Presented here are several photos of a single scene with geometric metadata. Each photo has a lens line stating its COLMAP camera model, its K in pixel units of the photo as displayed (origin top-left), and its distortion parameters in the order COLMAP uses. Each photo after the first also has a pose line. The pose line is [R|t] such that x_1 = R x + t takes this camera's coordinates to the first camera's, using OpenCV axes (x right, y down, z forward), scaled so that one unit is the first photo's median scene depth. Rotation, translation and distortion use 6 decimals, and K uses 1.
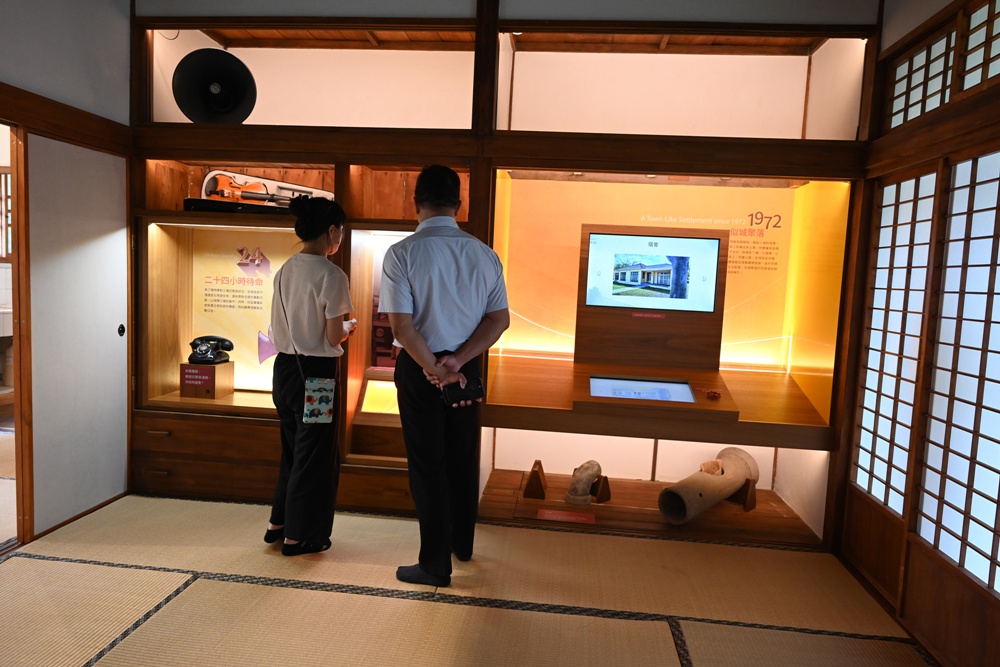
lens RADIAL K [[666.5, 0, 497.6], [0, 666.5, 330.8], [0, 0, 1]] dist [0.005775, -0.004562]
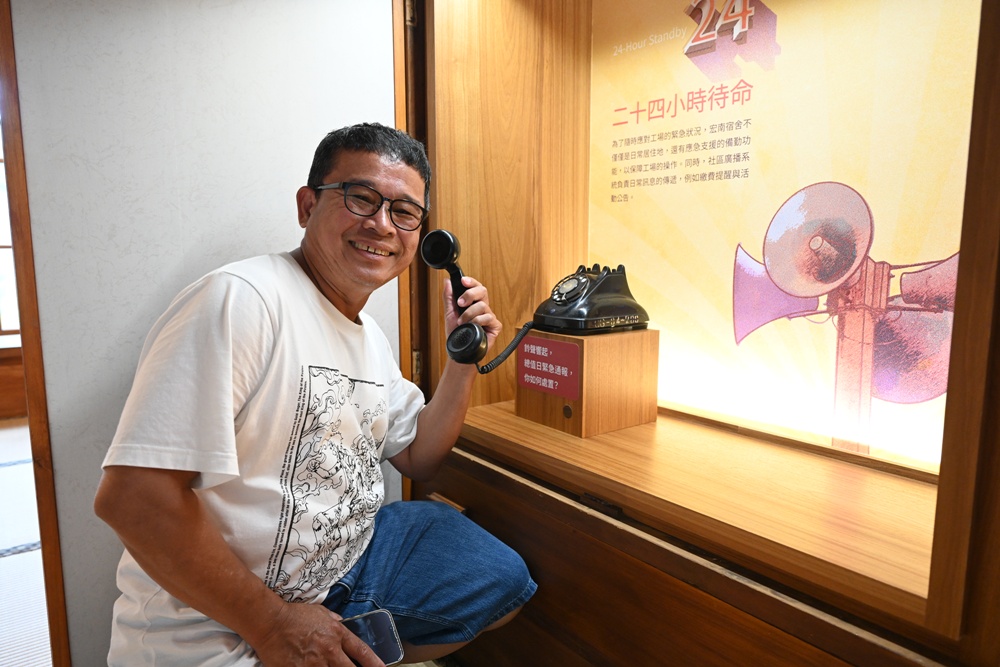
lens RADIAL K [[666.5, 0, 499.8], [0, 666.5, 330.8], [0, 0, 1]] dist [0.005775, -0.004562]
pose [[0.676715, 0.055286, -0.734166, -0.192643], [-0.031430, 0.998437, 0.046216, 0.031905], [0.735574, -0.008200, 0.677395, 0.692935]]
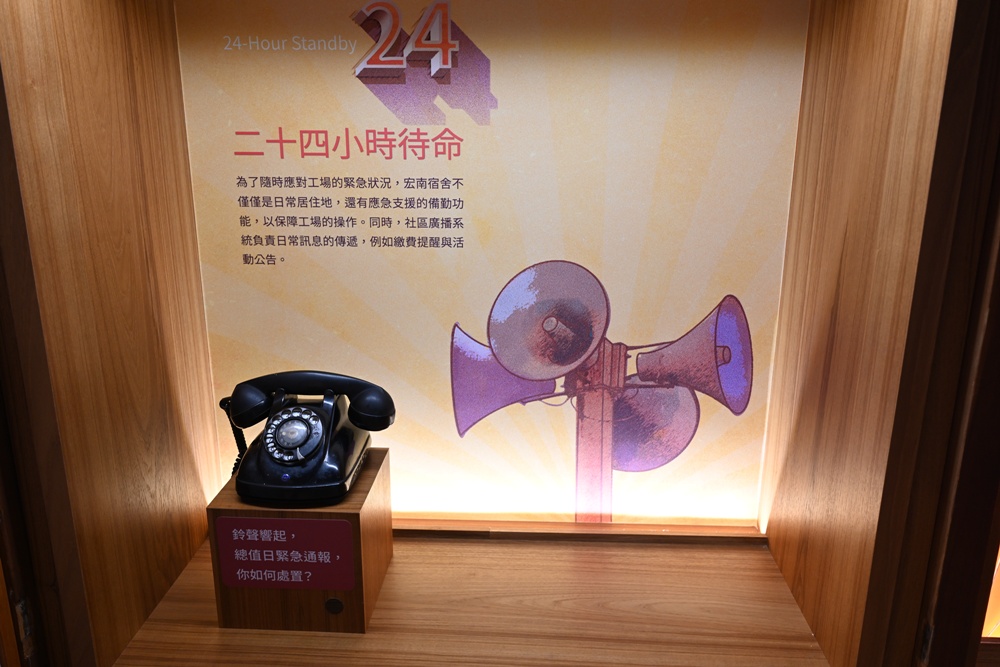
lens RADIAL K [[806.6, 0, 507.3], [0, 806.6, 337.1], [0, 0, 1]] dist [-0.003255, -0.007491]
pose [[0.997459, -0.054708, 0.045631, -0.353603], [0.044465, 0.978536, 0.201223, -0.061653], [-0.055660, -0.198683, 0.978482, 0.674972]]
